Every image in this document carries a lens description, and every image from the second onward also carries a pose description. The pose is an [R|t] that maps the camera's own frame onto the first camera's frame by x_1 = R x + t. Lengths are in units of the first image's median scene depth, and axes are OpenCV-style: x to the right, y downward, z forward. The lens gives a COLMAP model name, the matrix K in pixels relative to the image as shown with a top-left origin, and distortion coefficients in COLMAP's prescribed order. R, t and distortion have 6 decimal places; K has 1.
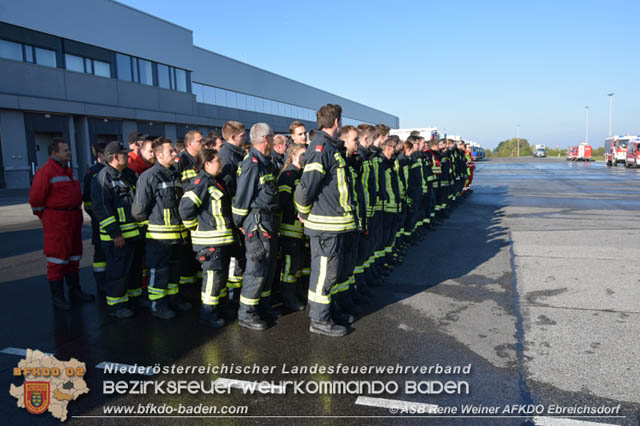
lens RADIAL K [[493.2, 0, 320.0], [0, 493.2, 213.0], [0, 0, 1]] dist [-0.029589, -0.000871]
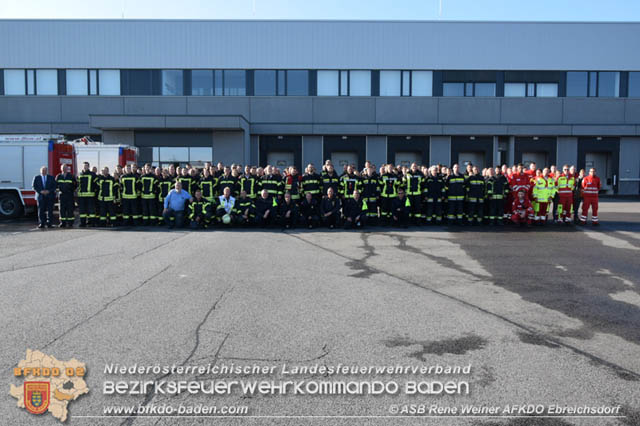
lens RADIAL K [[493.2, 0, 320.0], [0, 493.2, 213.0], [0, 0, 1]] dist [-0.029589, -0.000871]
pose [[0.374021, 0.059137, -0.925533, 0.408519], [-0.110851, 0.993661, 0.018693, 0.004671], [0.920772, 0.095604, 0.378205, 0.193172]]
